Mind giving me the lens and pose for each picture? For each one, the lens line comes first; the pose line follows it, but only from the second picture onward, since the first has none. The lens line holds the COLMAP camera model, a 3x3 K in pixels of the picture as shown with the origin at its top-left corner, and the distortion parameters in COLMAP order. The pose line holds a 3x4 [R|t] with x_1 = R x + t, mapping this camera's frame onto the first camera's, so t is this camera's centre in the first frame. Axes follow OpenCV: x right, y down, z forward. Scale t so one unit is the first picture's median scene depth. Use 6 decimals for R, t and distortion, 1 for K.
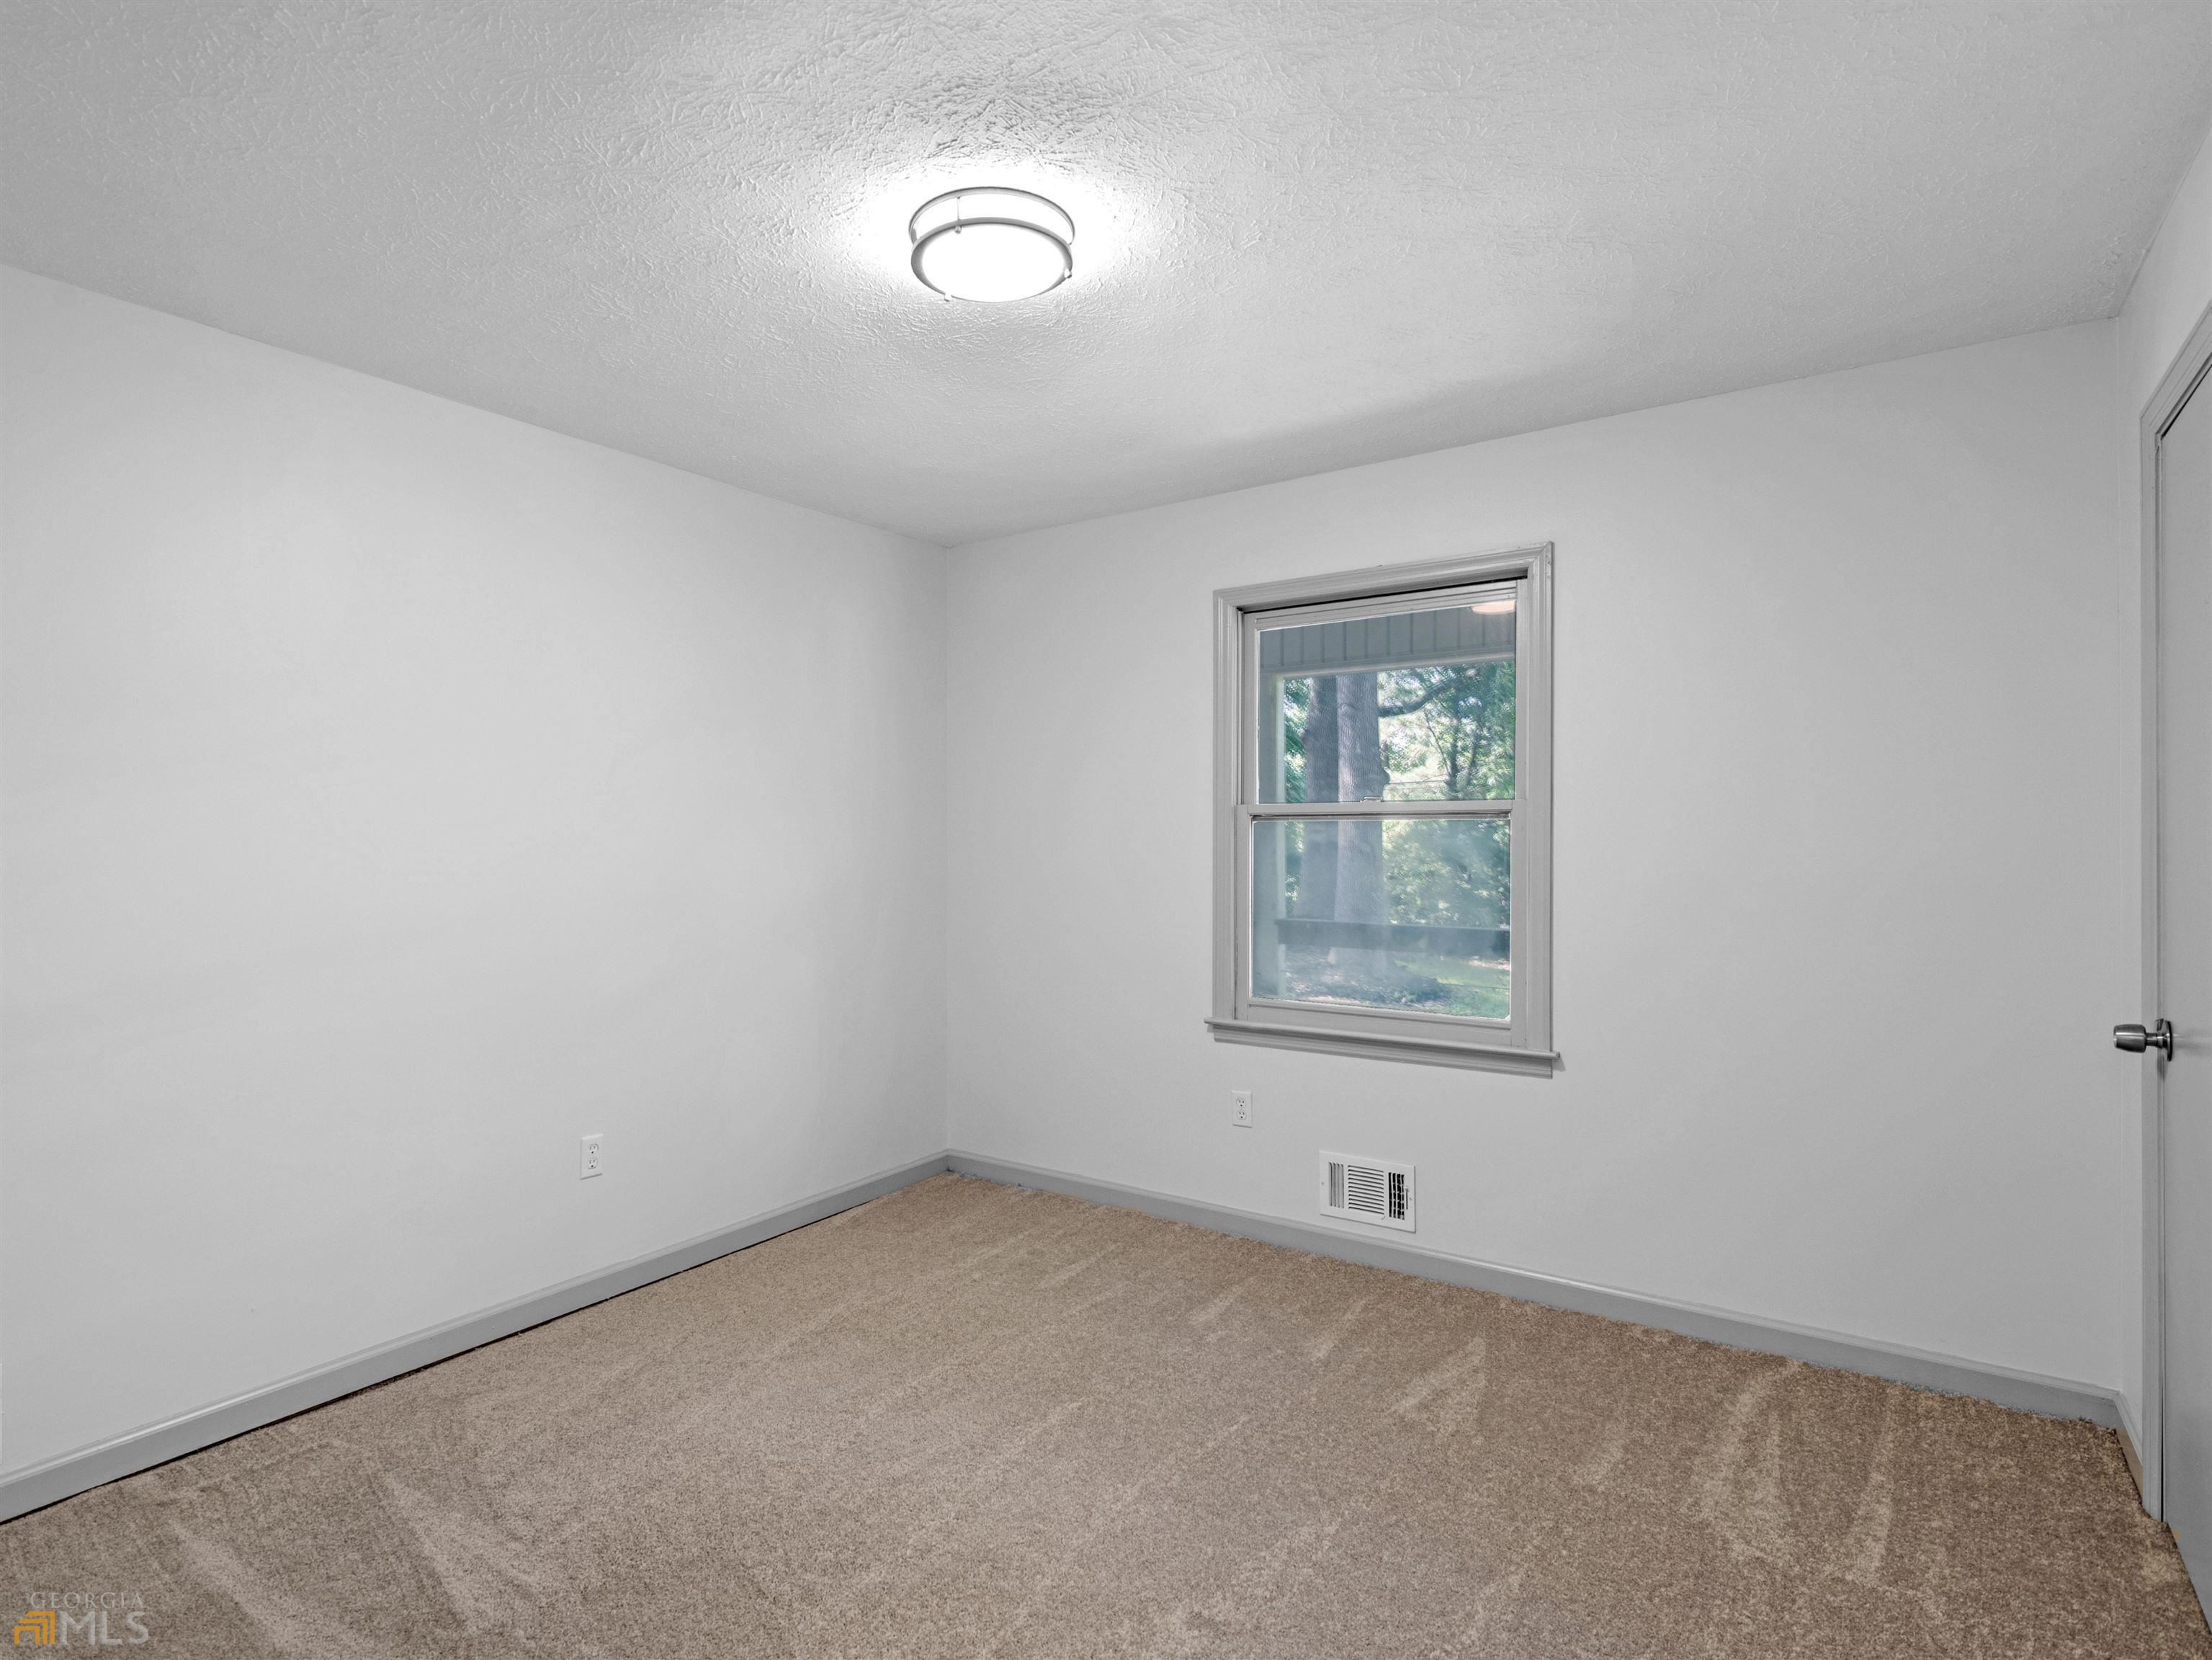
lens RADIAL K [[1123.2, 0, 1104.7], [0, 1123.2, 818.5], [0, 0, 1]] dist [0.003671, 0.000474]
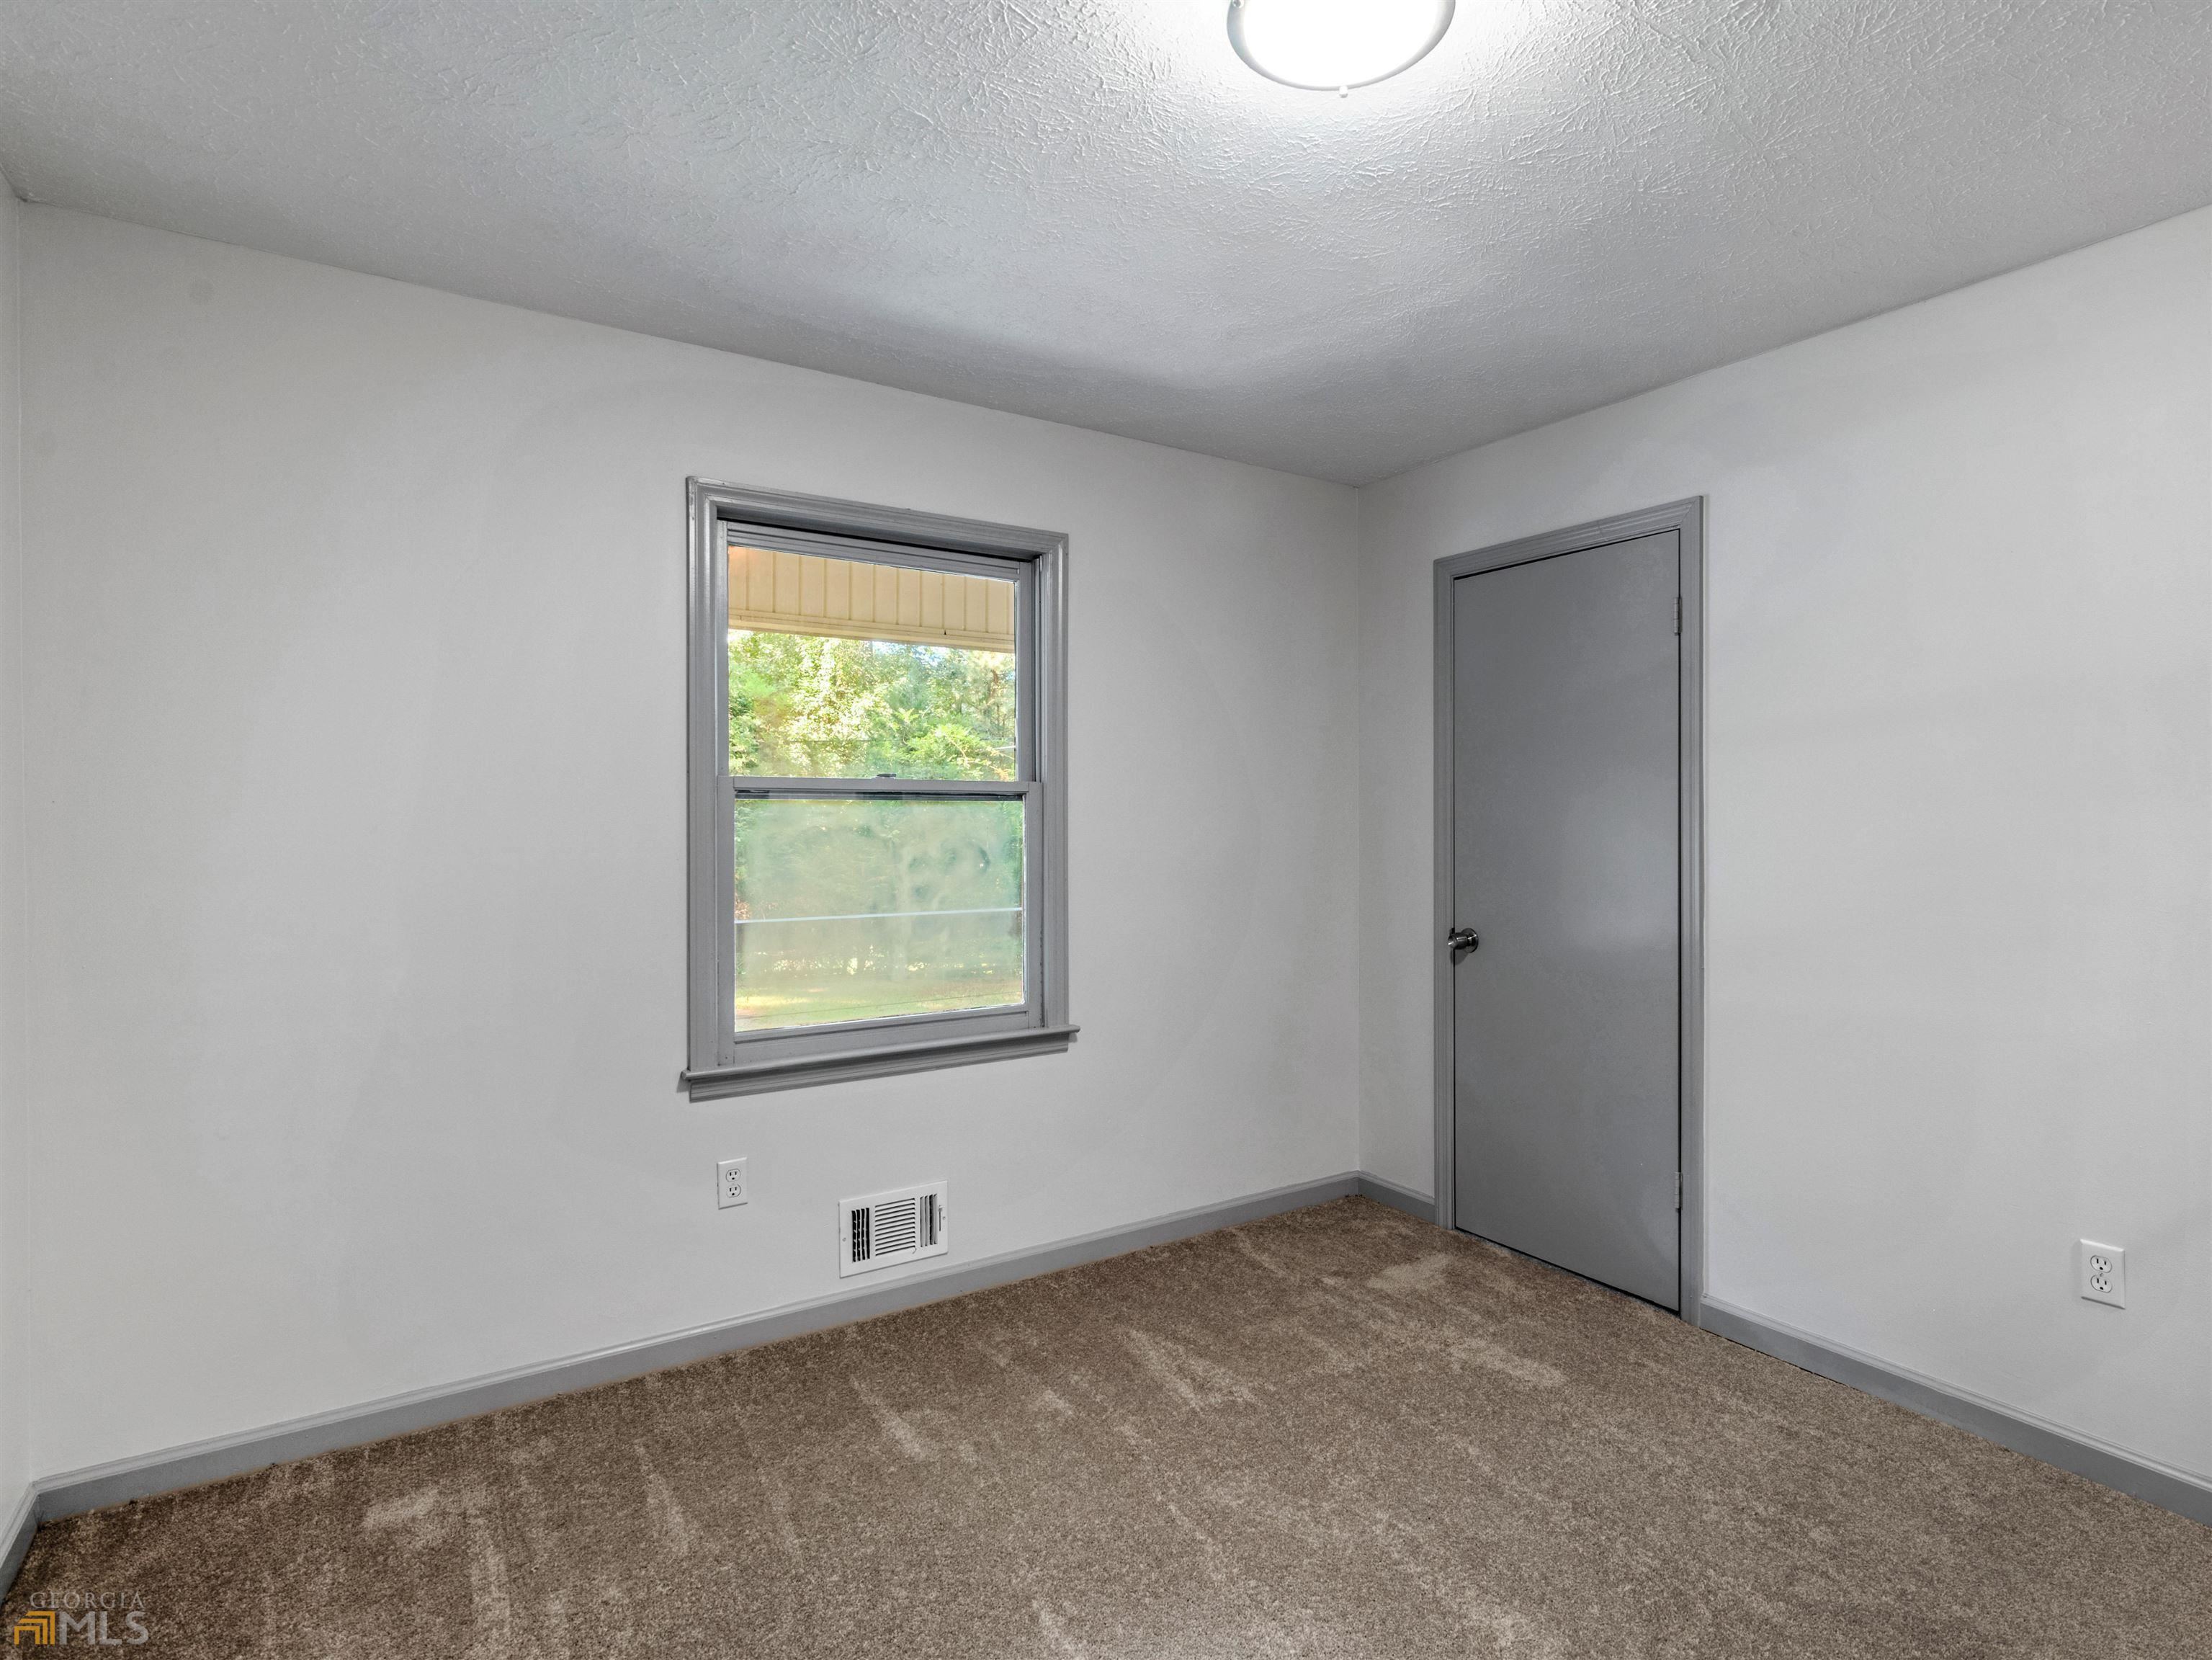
lens RADIAL K [[1123.2, 0, 1104.7], [0, 1123.2, 818.5], [0, 0, 1]] dist [0.003671, 0.000474]
pose [[0.395601, -0.000167, 0.918423, -0.514302], [-0.018577, 0.999794, 0.008184, 0.005136], [-0.918235, -0.020299, 0.395516, 0.528590]]
